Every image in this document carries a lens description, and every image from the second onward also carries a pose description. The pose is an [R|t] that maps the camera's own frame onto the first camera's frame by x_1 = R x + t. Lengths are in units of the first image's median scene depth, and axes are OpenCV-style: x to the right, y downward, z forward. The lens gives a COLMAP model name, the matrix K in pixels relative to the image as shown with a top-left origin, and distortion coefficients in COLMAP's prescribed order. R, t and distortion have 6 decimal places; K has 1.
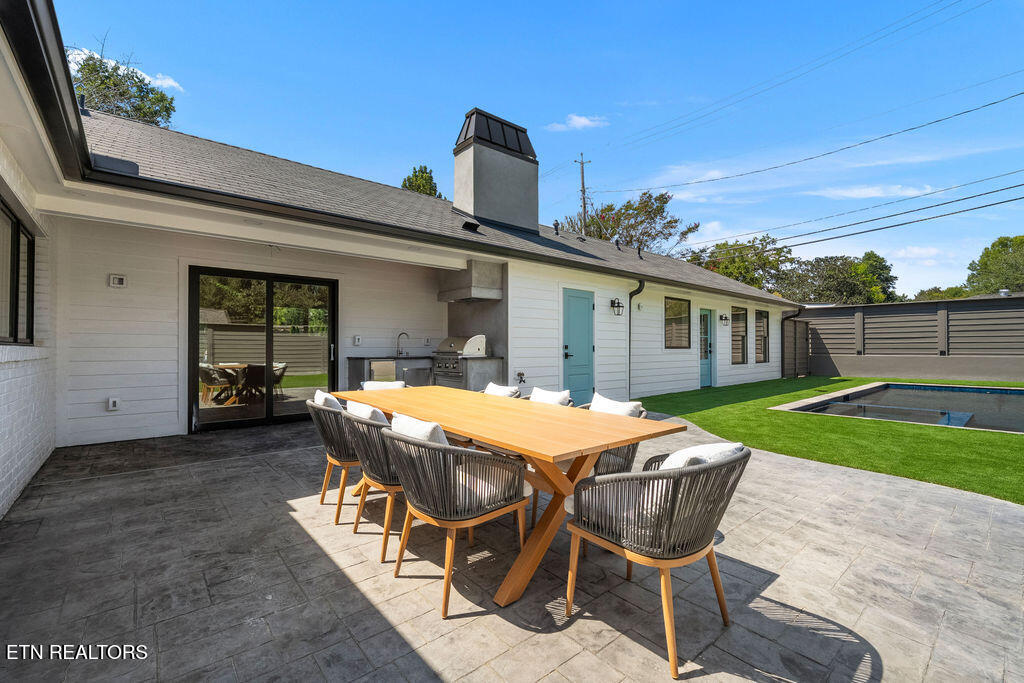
lens RADIAL K [[441.5, 0, 512.0], [0, 441.5, 341.5], [0, 0, 1]] dist [0.001382, 0.000220]
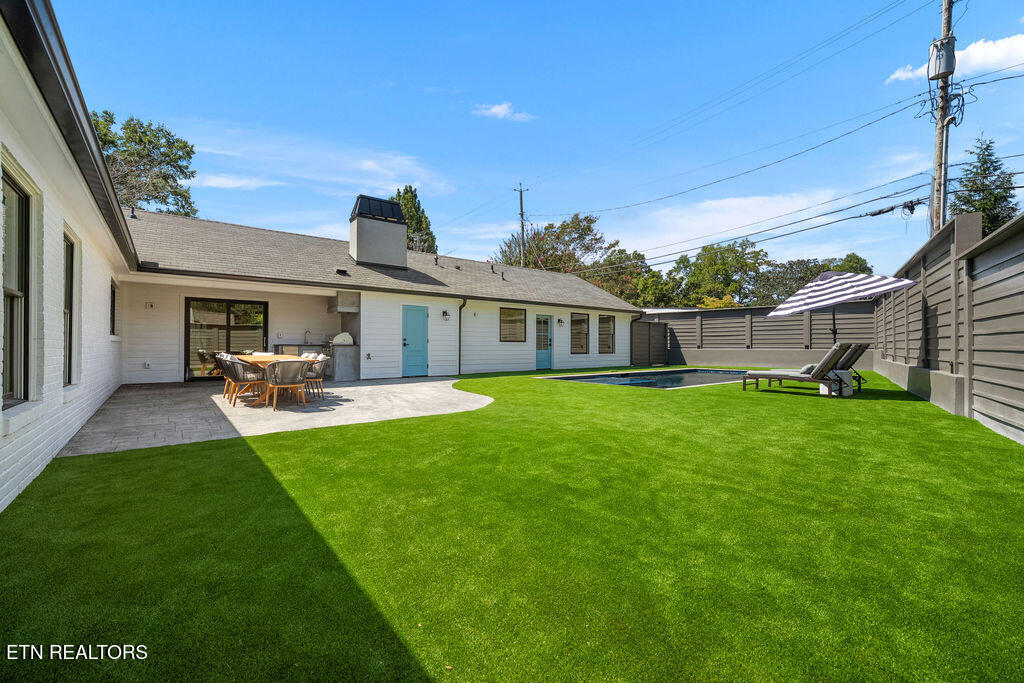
lens RADIAL K [[439.3, 0, 512.0], [0, 439.3, 341.5], [0, 0, 1]] dist [0.001393, -0.000007]
pose [[0.999129, 0.002541, -0.041640, 0.356432], [-0.002397, 0.999991, 0.003501, 0.007439], [0.041648, -0.003399, 0.999127, -0.396895]]
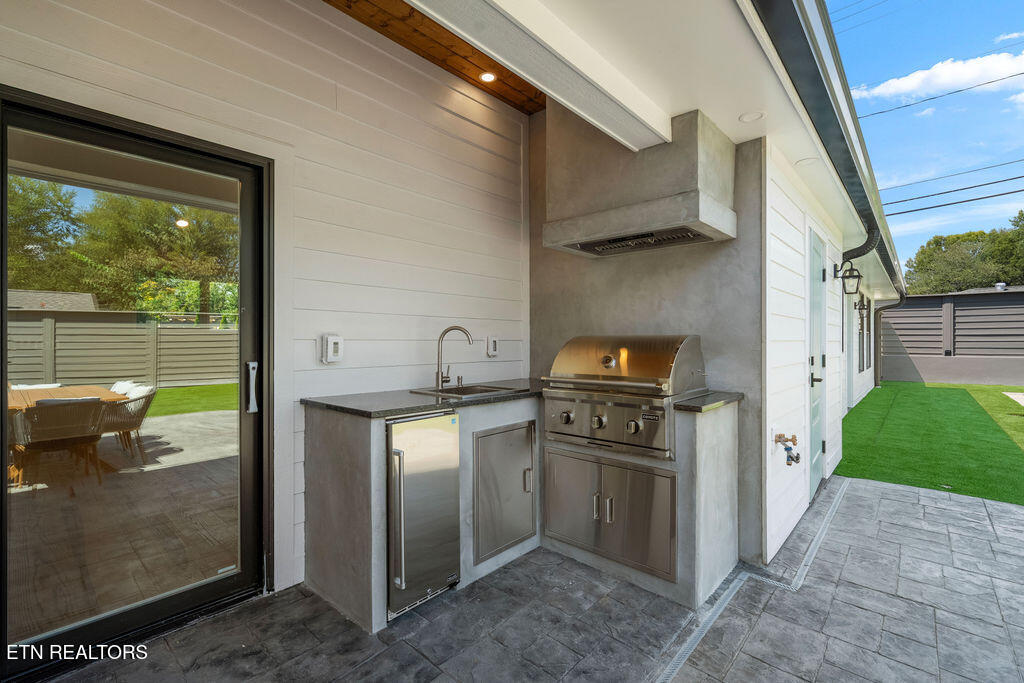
lens RADIAL K [[459.1, 0, 512.0], [0, 459.1, 341.5], [0, 0, 1]] dist [-0.001391, -0.000302]
pose [[0.991419, -0.000396, 0.130719, -0.139403], [-0.001372, 0.999909, 0.013435, -0.007274], [-0.130713, -0.013499, 0.991328, 0.339986]]
